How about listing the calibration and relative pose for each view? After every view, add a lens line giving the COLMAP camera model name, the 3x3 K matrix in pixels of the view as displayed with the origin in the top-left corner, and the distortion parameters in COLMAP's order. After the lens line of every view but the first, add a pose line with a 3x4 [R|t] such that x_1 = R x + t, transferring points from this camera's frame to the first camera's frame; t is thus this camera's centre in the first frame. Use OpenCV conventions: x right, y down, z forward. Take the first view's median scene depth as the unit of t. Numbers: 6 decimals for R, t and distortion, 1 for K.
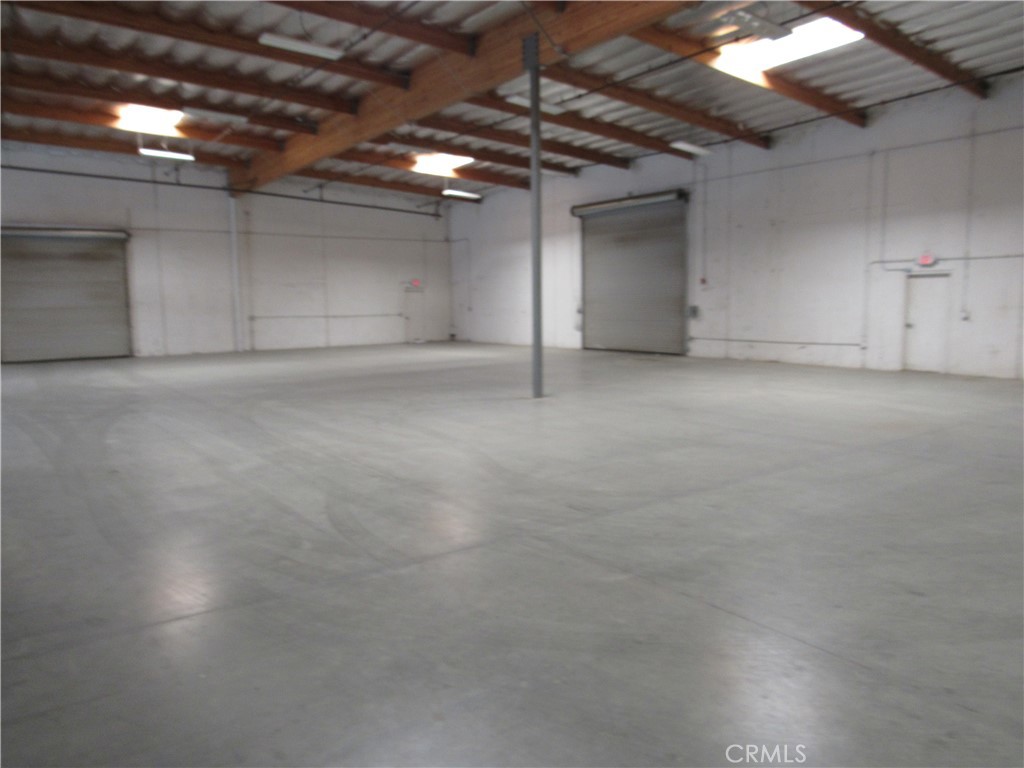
lens RADIAL K [[732.6, 0, 512.0], [0, 732.6, 384.0], [0, 0, 1]] dist [-0.026403, -0.001892]
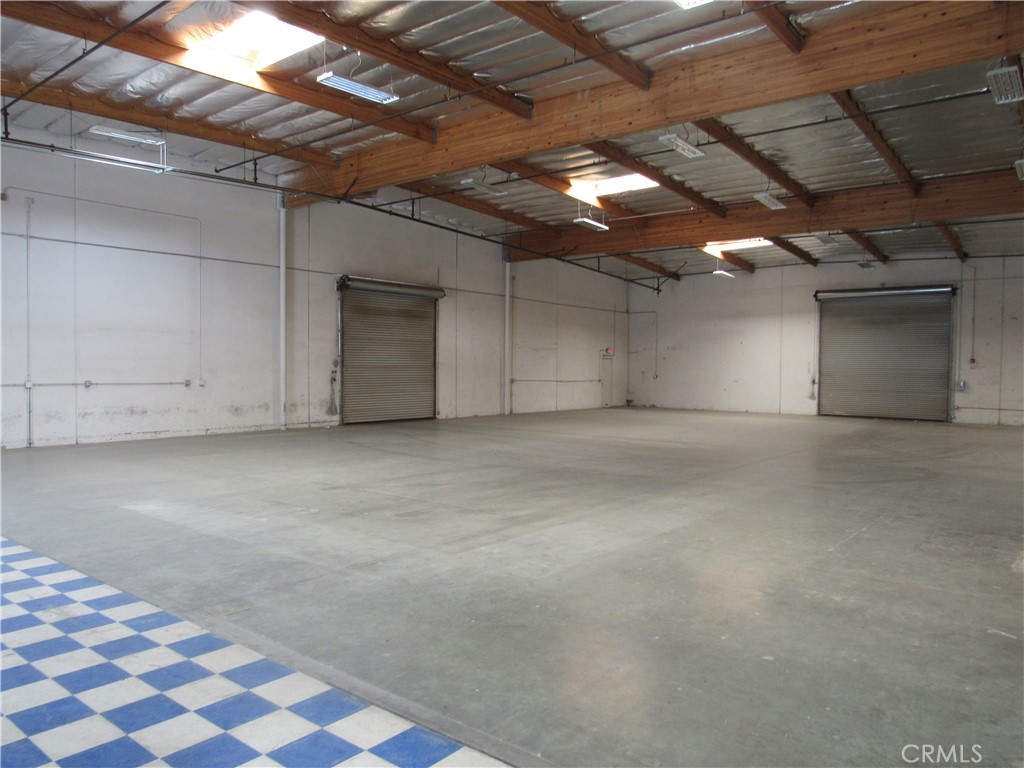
lens RADIAL K [[732.6, 0, 512.0], [0, 732.6, 384.0], [0, 0, 1]] dist [-0.026403, -0.001892]
pose [[0.965658, 0.021215, 0.258948, -0.673758], [0.001636, 0.996144, -0.087715, 0.001762], [-0.259811, 0.085127, 0.961900, 0.037446]]
